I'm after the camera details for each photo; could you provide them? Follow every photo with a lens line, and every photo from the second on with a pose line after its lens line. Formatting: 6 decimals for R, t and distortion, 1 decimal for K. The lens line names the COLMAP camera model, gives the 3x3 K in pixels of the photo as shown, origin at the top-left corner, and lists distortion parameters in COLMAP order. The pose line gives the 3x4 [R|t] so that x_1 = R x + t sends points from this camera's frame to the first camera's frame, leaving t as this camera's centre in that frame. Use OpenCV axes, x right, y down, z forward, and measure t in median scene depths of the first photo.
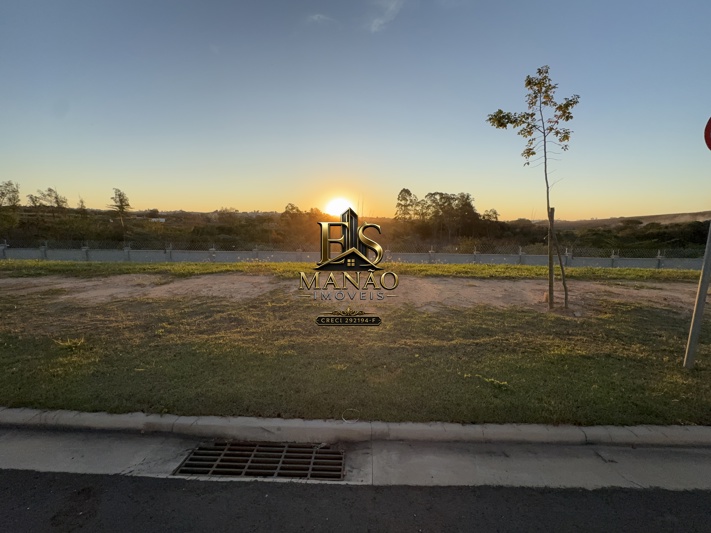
lens RADIAL K [[285.9, 0, 356.2], [0, 285.9, 267.4], [0, 0, 1]] dist [-0.003935, 0.000555]
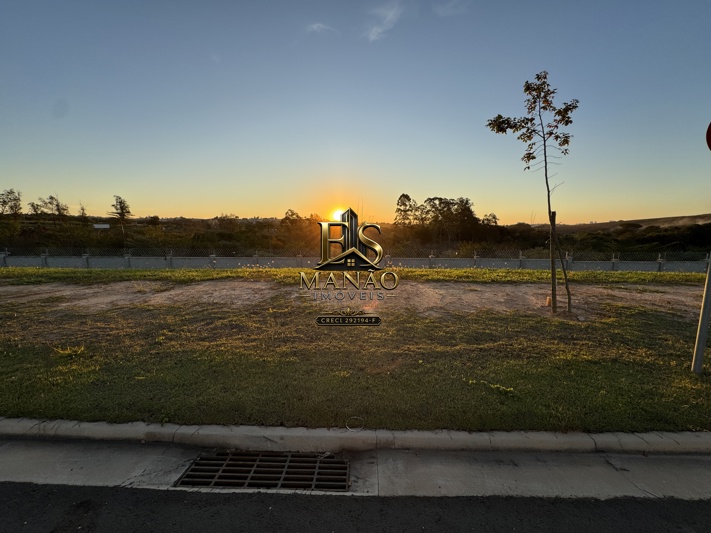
lens RADIAL K [[285.9, 0, 355.8], [0, 285.9, 267.4], [0, 0, 1]] dist [-0.003935, 0.000555]
pose [[0.999975, -0.006959, -0.001350, -0.002093], [0.006932, 0.999802, -0.018645, -0.000101], [0.001480, 0.018635, 0.999825, 0.001609]]
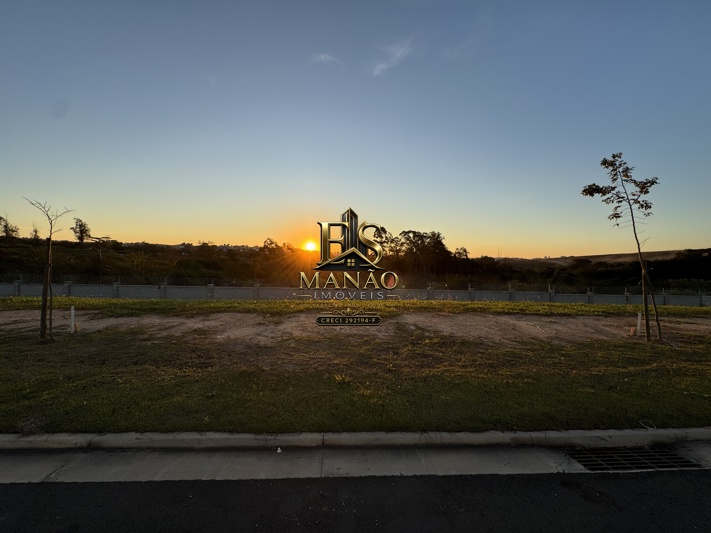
lens RADIAL K [[285.9, 0, 356.0], [0, 285.9, 267.0], [0, 0, 1]] dist [-0.003935, 0.000555]
pose [[0.994961, 0.011140, 0.099638, -0.287735], [0.001200, 0.992414, -0.122936, -0.009050], [-0.100252, 0.122436, 0.987400, -0.049383]]
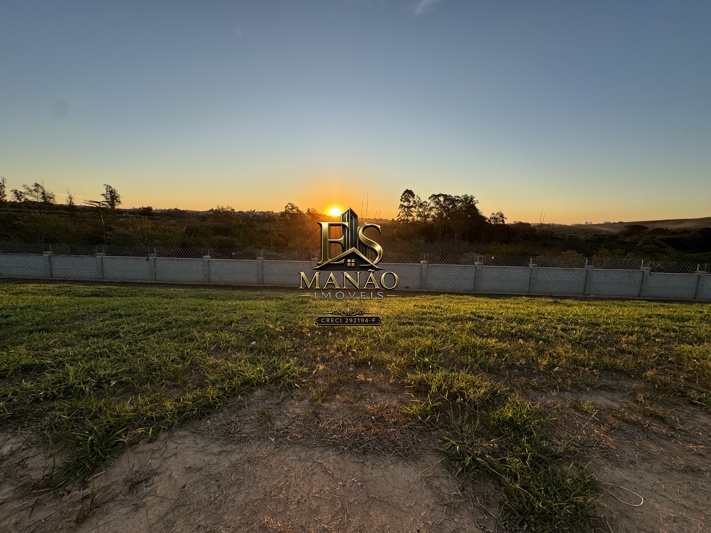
lens RADIAL K [[285.9, 0, 355.9], [0, 285.9, 265.6], [0, 0, 1]] dist [-0.003935, 0.000555]
pose [[0.999822, 0.012142, 0.014412, -0.246159], [-0.012013, 0.999887, -0.009003, -0.094709], [-0.014520, 0.008829, 0.999856, 0.488733]]
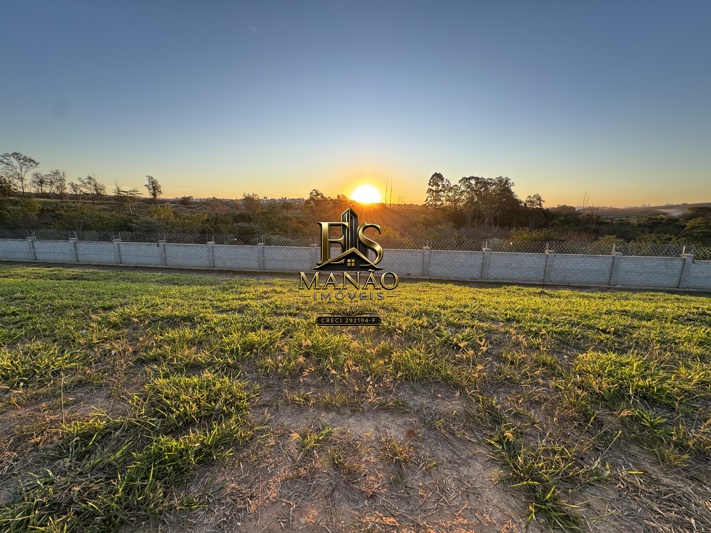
lens RADIAL K [[285.9, 0, 355.6], [0, 285.9, 265.4], [0, 0, 1]] dist [-0.003935, 0.000555]
pose [[0.995600, 0.018840, -0.091789, -0.022809], [-0.015372, 0.999146, 0.038346, -0.092596], [0.092433, -0.036766, 0.995040, 0.554706]]
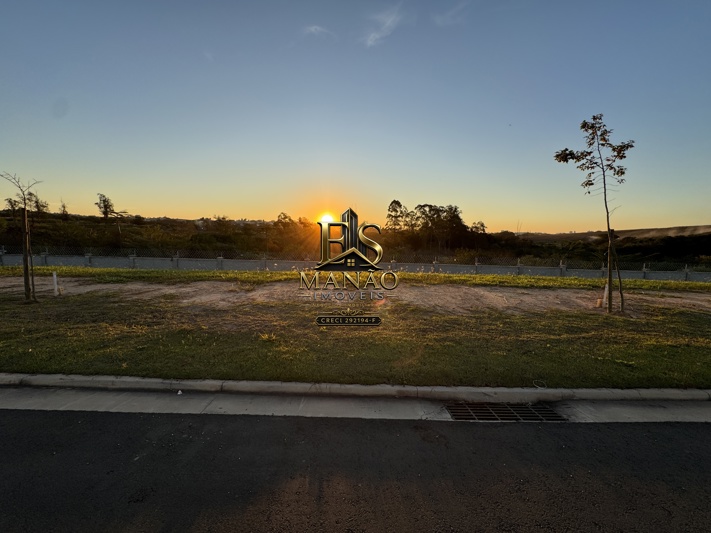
lens RADIAL K [[285.9, 0, 355.8], [0, 285.9, 267.5], [0, 0, 1]] dist [-0.003935, 0.000555]
pose [[0.998979, 0.010010, 0.044063, -0.185212], [-0.008535, 0.999401, -0.033547, 0.001822], [-0.044372, 0.033137, 0.998465, -0.066946]]
